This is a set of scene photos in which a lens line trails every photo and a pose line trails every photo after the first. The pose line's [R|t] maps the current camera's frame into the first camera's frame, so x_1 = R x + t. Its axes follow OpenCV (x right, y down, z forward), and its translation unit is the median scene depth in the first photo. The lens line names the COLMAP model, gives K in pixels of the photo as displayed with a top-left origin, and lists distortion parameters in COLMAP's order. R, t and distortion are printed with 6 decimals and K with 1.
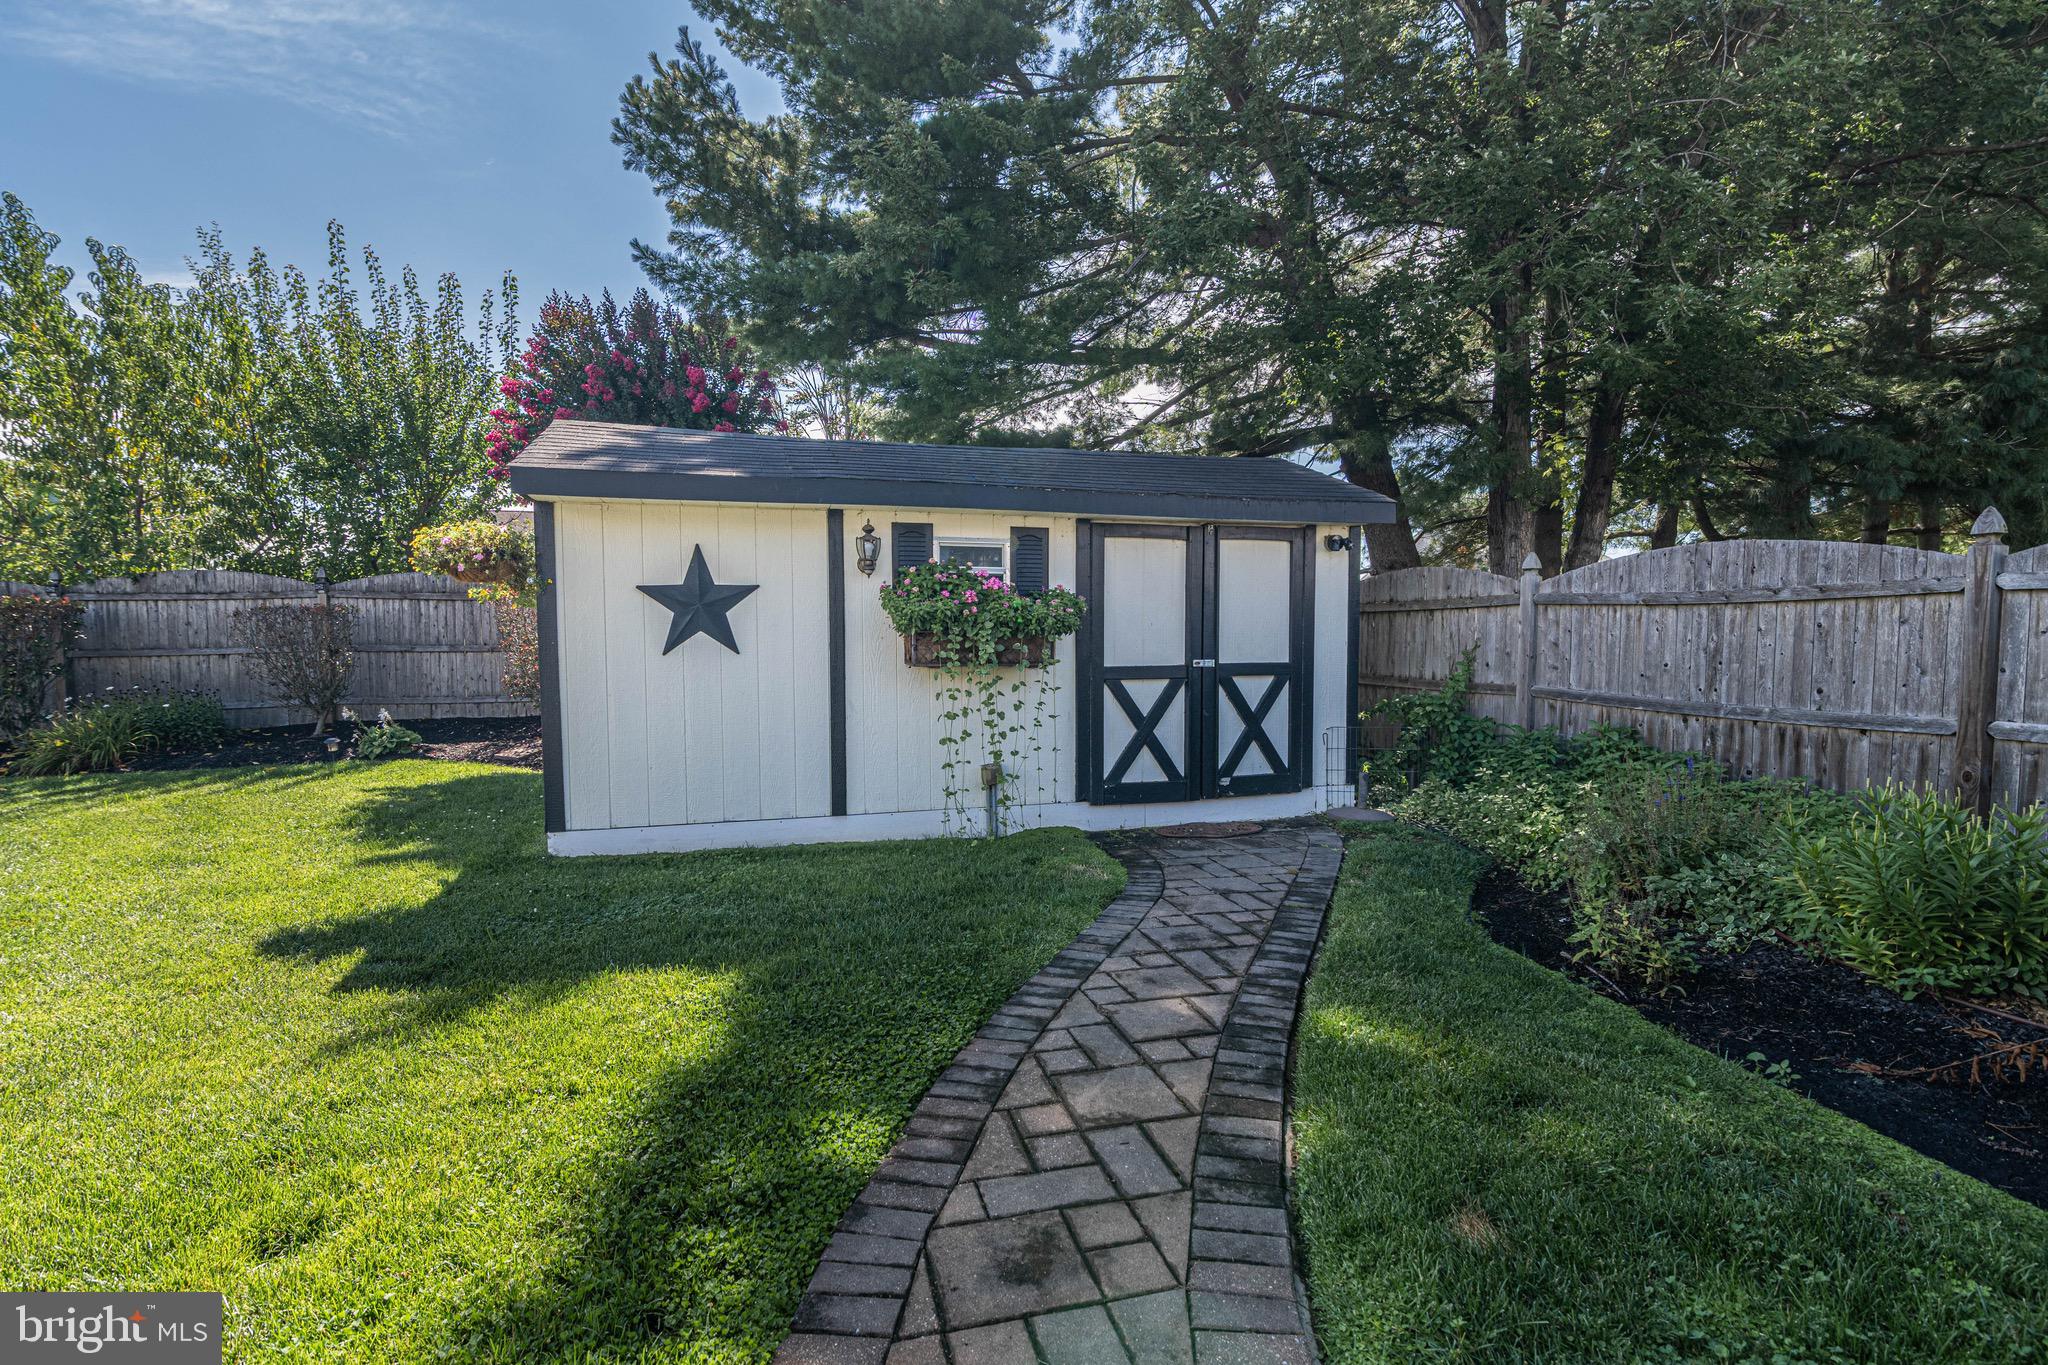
lens RADIAL K [[929.6, 0, 1024.8], [0, 929.6, 688.9], [0, 0, 1]] dist [0.005570, 0.000281]
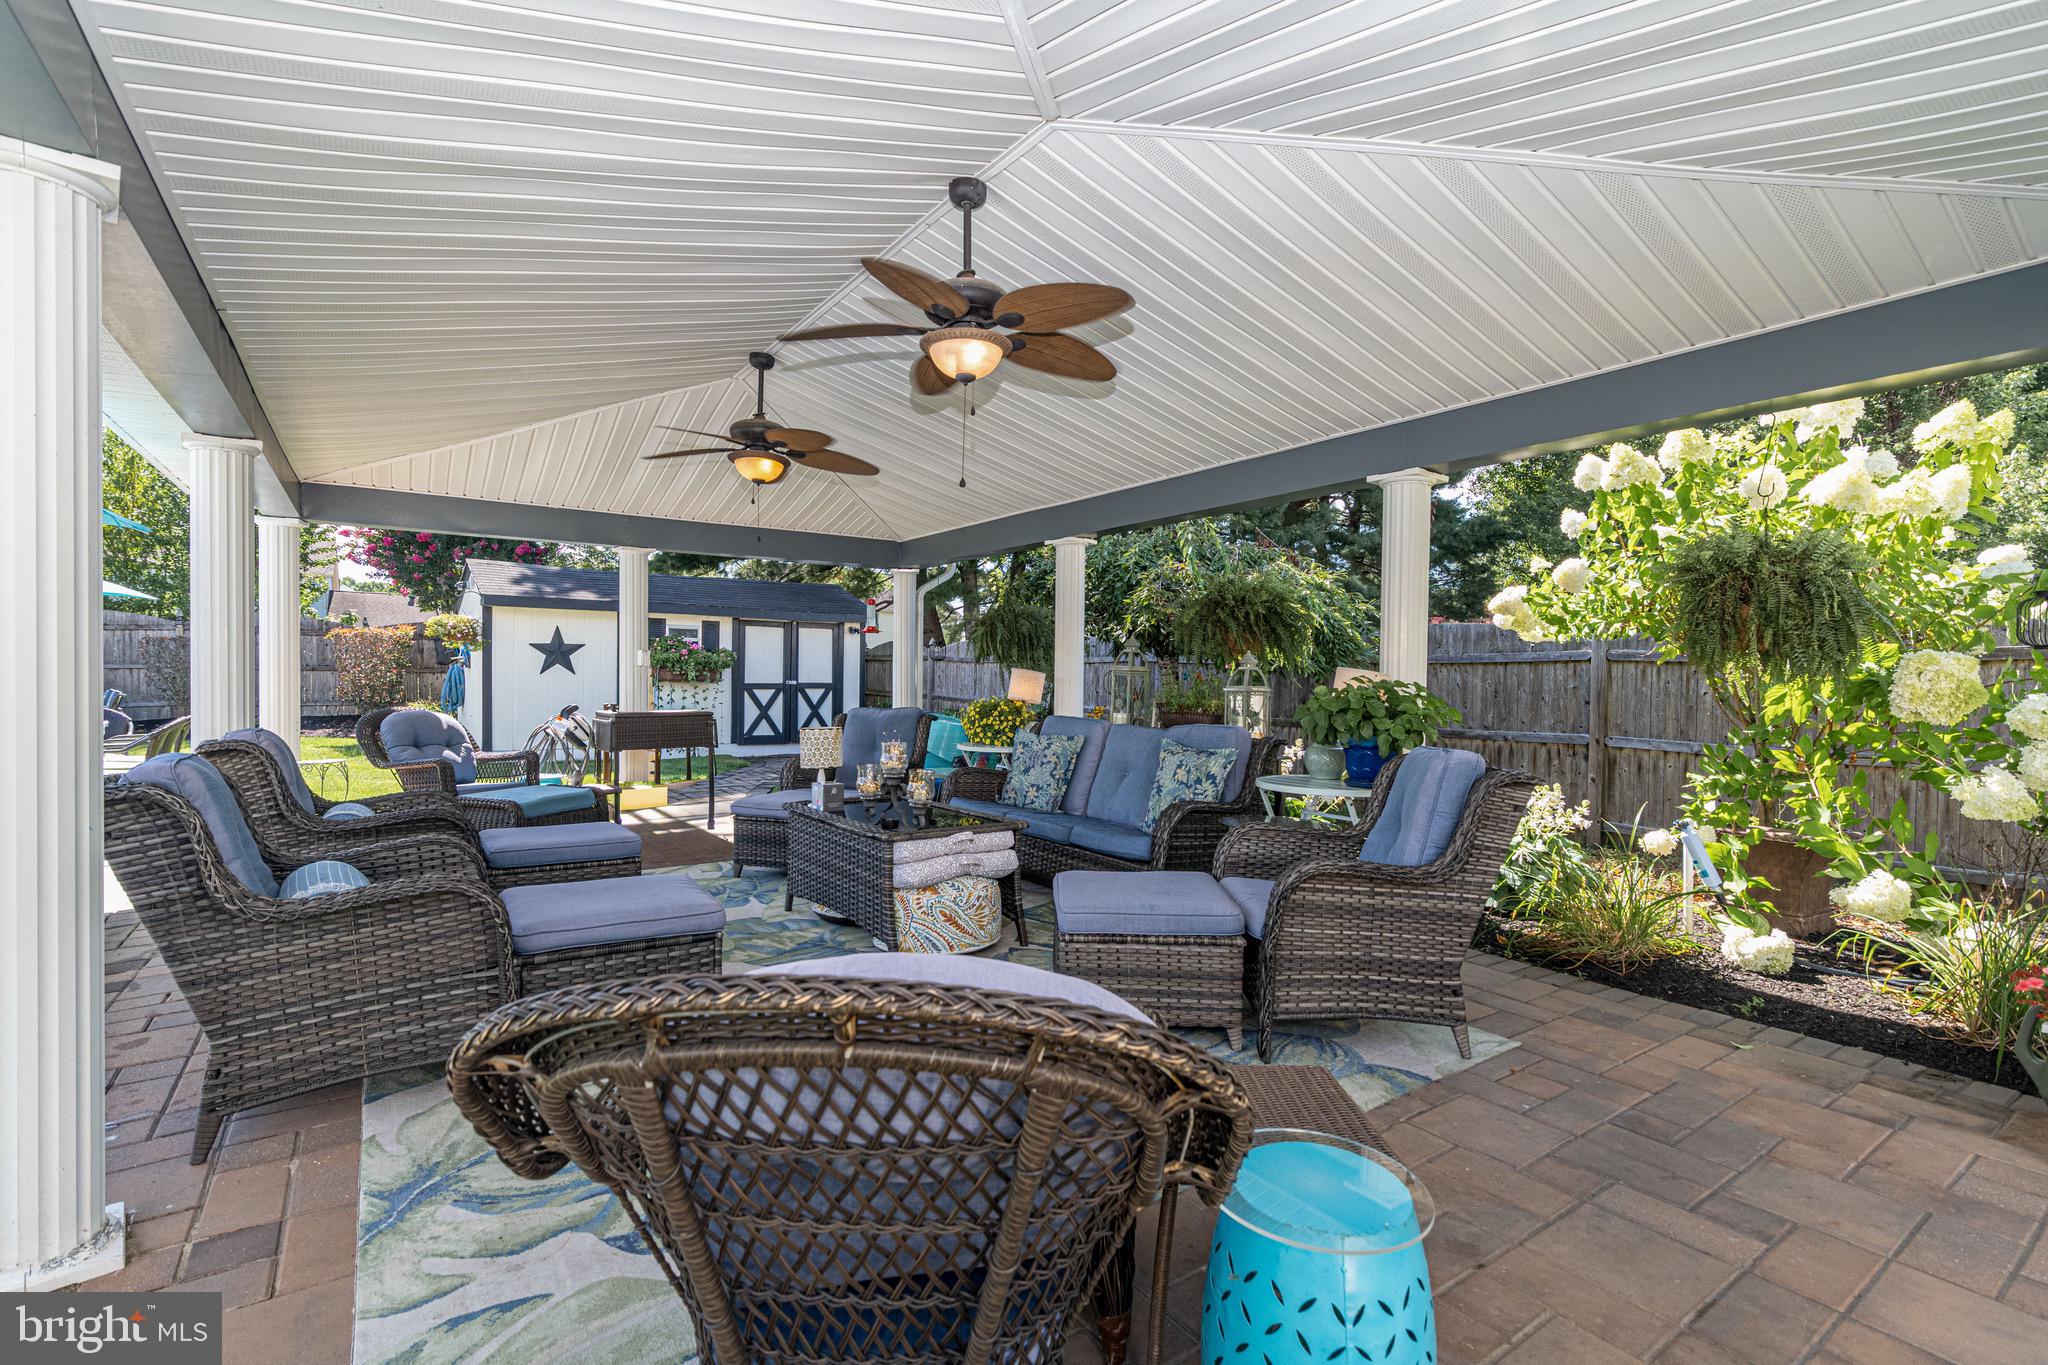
lens RADIAL K [[929.6, 0, 1038.3], [0, 929.6, 688.9], [0, 0, 1]] dist [0.005570, 0.000281]
pose [[0.933274, 0.012758, 0.358938, -0.059074], [-0.001368, 0.999488, -0.031969, 0.060452], [-0.359162, 0.029345, 0.932814, -1.343996]]
